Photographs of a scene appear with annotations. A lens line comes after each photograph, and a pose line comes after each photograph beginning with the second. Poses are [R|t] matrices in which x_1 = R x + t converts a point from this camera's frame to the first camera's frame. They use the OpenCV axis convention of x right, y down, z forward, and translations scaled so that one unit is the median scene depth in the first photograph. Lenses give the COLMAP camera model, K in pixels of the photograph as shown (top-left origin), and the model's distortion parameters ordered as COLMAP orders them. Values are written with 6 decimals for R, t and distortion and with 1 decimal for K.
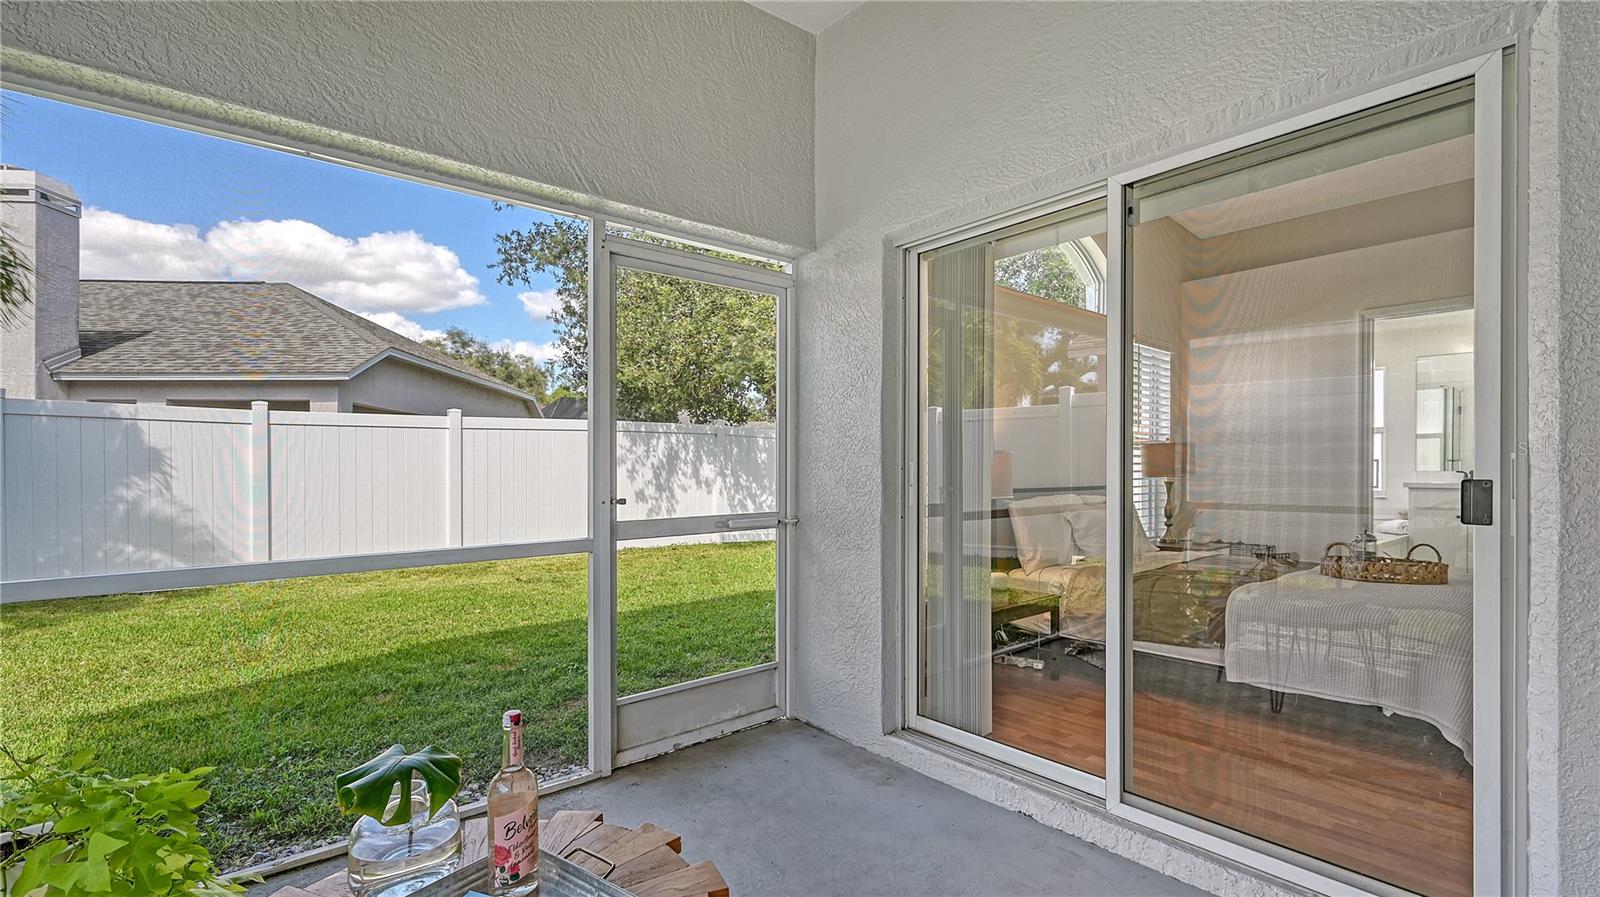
lens RADIAL K [[684.0, 0, 771.8], [0, 684.0, 461.0], [0, 0, 1]] dist [-0.004487, 0.000523]
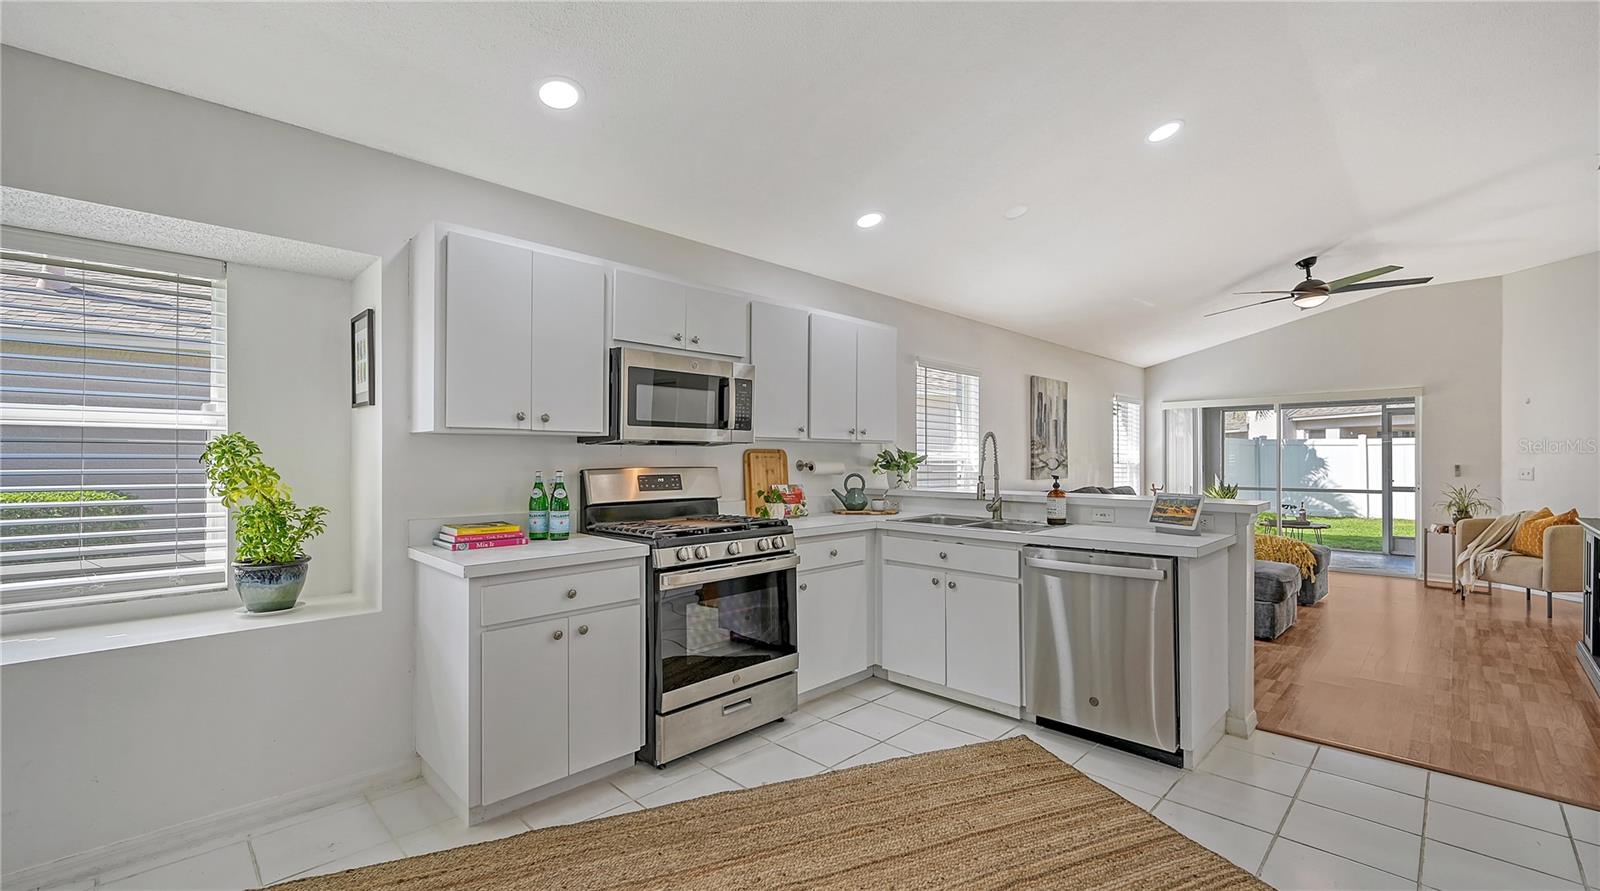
lens RADIAL K [[646.8, 0, 787.5], [0, 646.8, 458.0], [0, 0, 1]] dist [-0.003816, -0.000361]
pose [[0.066474, 0.005032, -0.997775, 0.851741], [0.006321, 0.999965, 0.005464, -0.028880], [0.997768, -0.006670, 0.066440, -0.697401]]
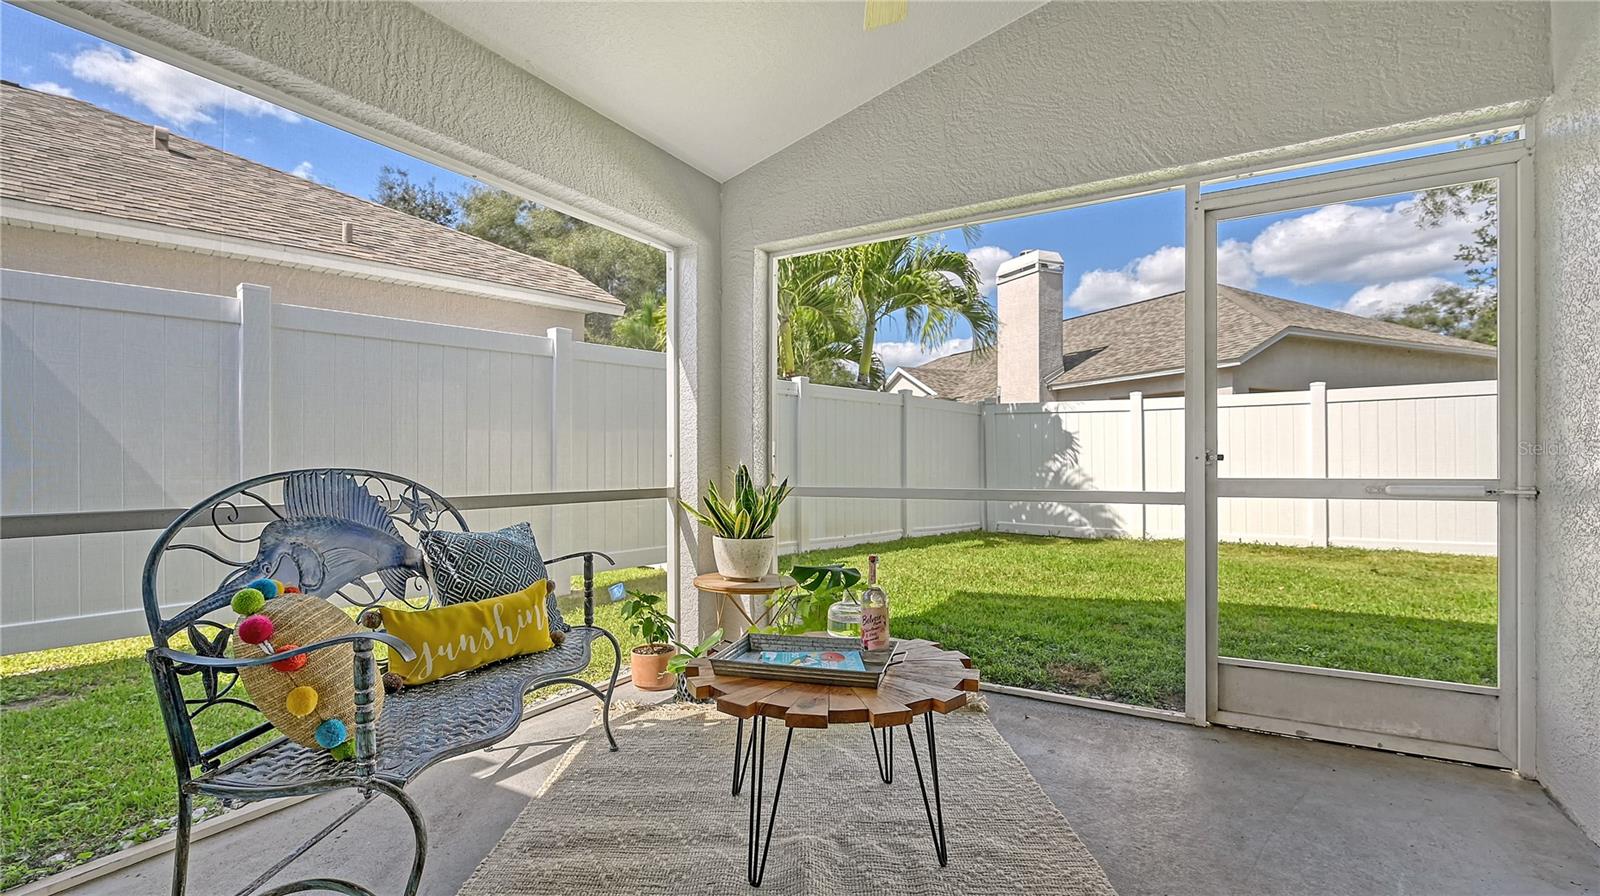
lens RADIAL K [[684.0, 0, 807.7], [0, 684.0, 464.3], [0, 0, 1]] dist [-0.004487, 0.000523]
pose [[0.333148, 0.008800, -0.942833, 0.146782], [0.008428, 0.999889, 0.012311, 0.014733], [0.942837, -0.012047, 0.333037, 0.030002]]
